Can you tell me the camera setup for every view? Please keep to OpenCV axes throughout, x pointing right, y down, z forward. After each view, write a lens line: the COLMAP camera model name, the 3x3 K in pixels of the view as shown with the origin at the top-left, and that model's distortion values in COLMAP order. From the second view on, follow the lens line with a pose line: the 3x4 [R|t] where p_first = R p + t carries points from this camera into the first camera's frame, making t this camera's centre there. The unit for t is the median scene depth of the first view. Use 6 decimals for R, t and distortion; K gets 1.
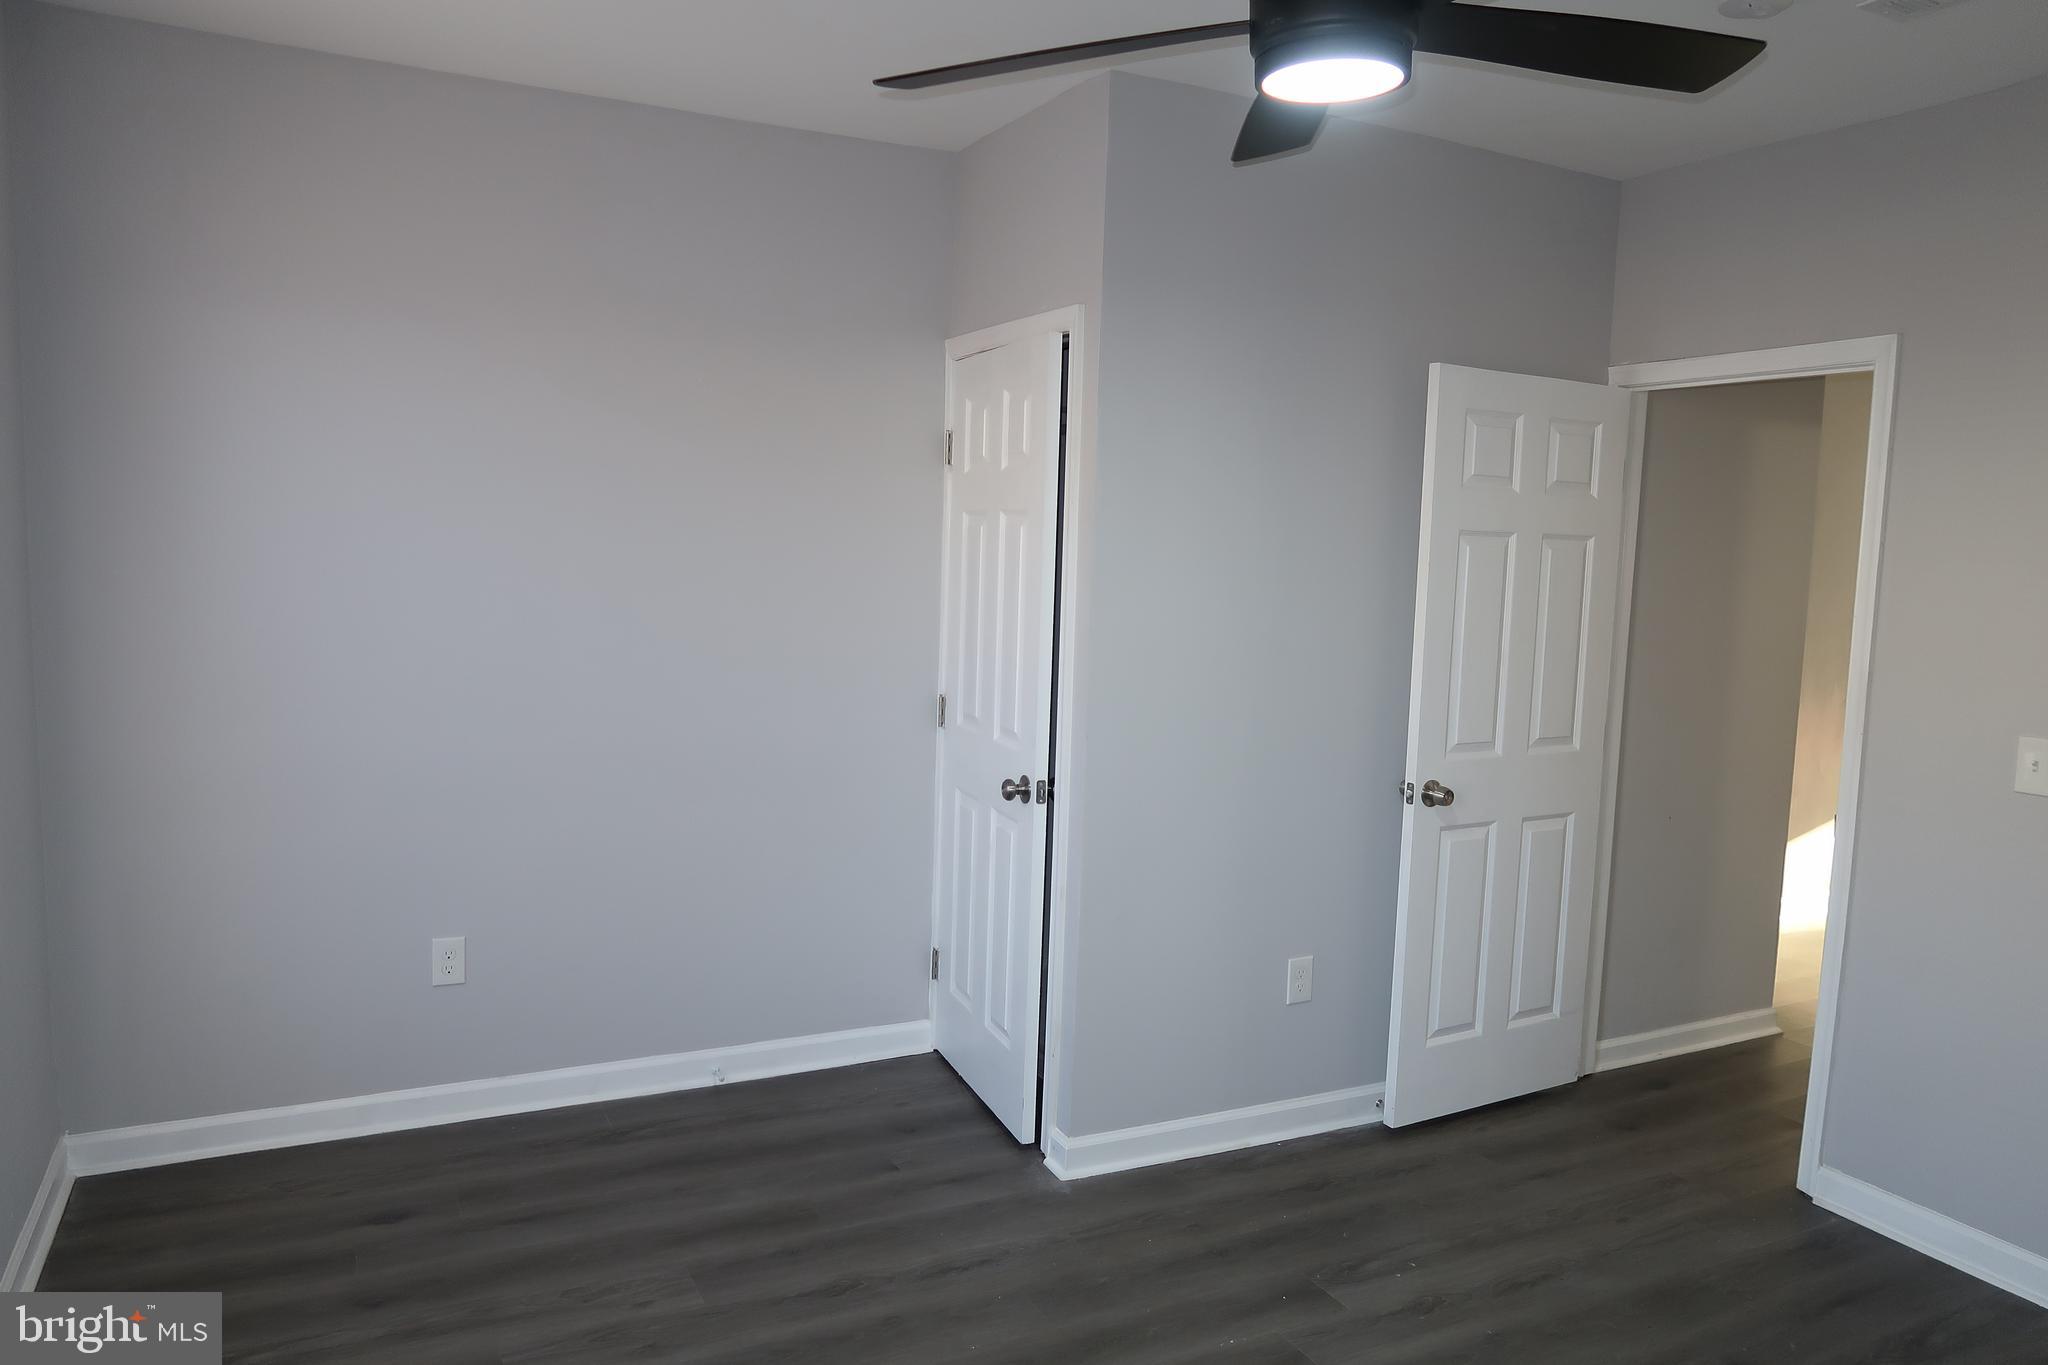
lens RADIAL K [[1427.2, 0, 1015.7], [0, 1427.2, 700.9], [0, 0, 1]] dist [-0.026023, 0.010901]
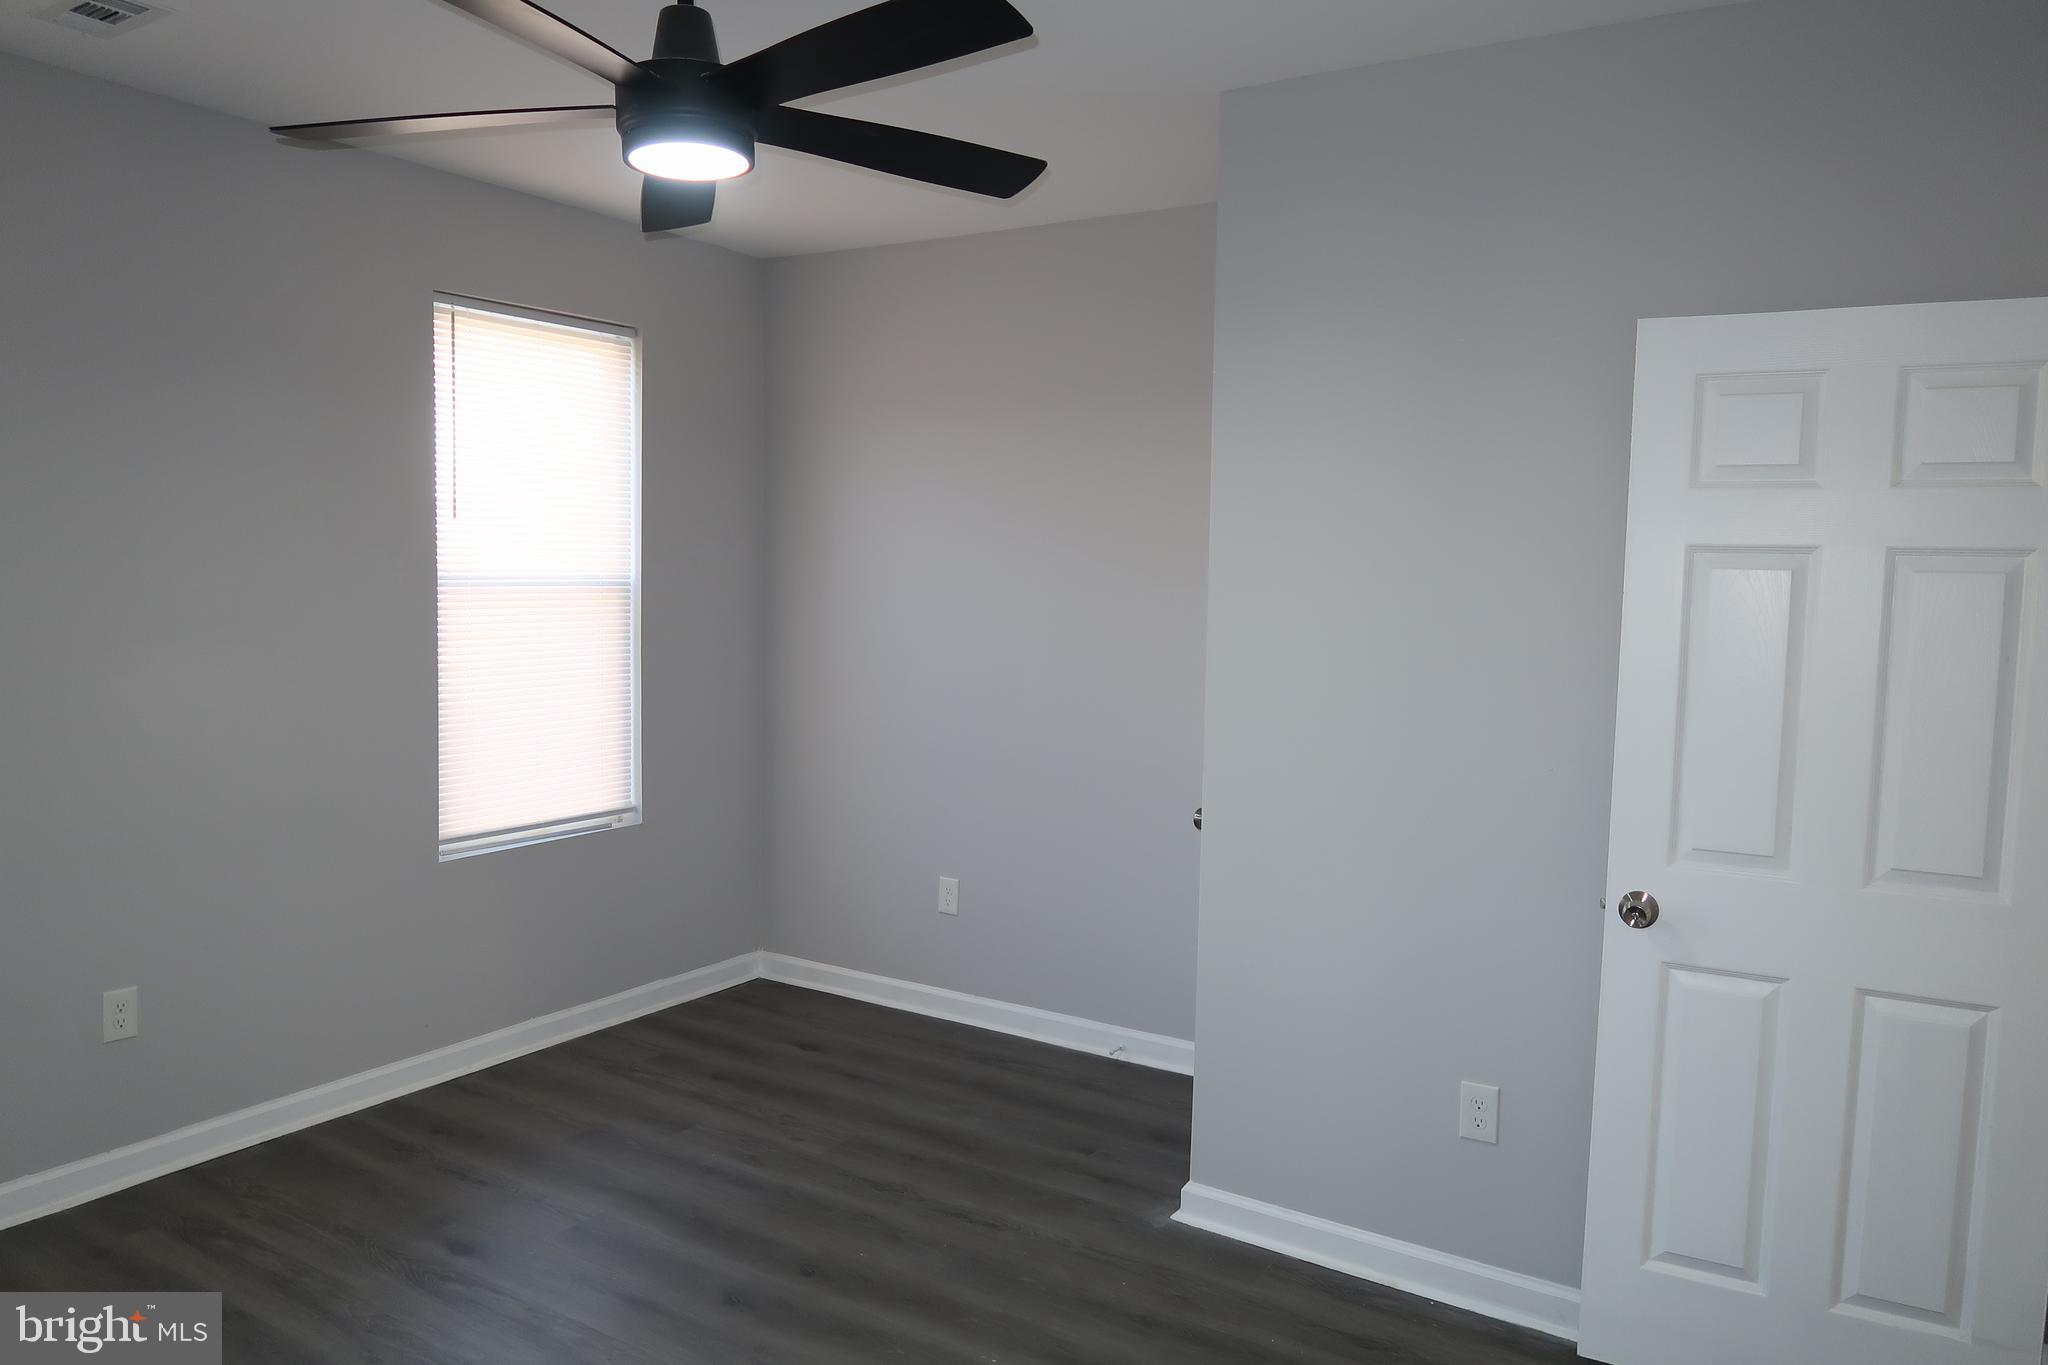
lens RADIAL K [[1427.2, 0, 1019.3], [0, 1427.2, 673.0], [0, 0, 1]] dist [-0.026023, 0.010901]
pose [[0.497611, 0.038382, -0.866551, 0.820519], [-0.100366, 0.994858, -0.013570, -0.014422], [0.861574, 0.093725, 0.498904, 0.384552]]
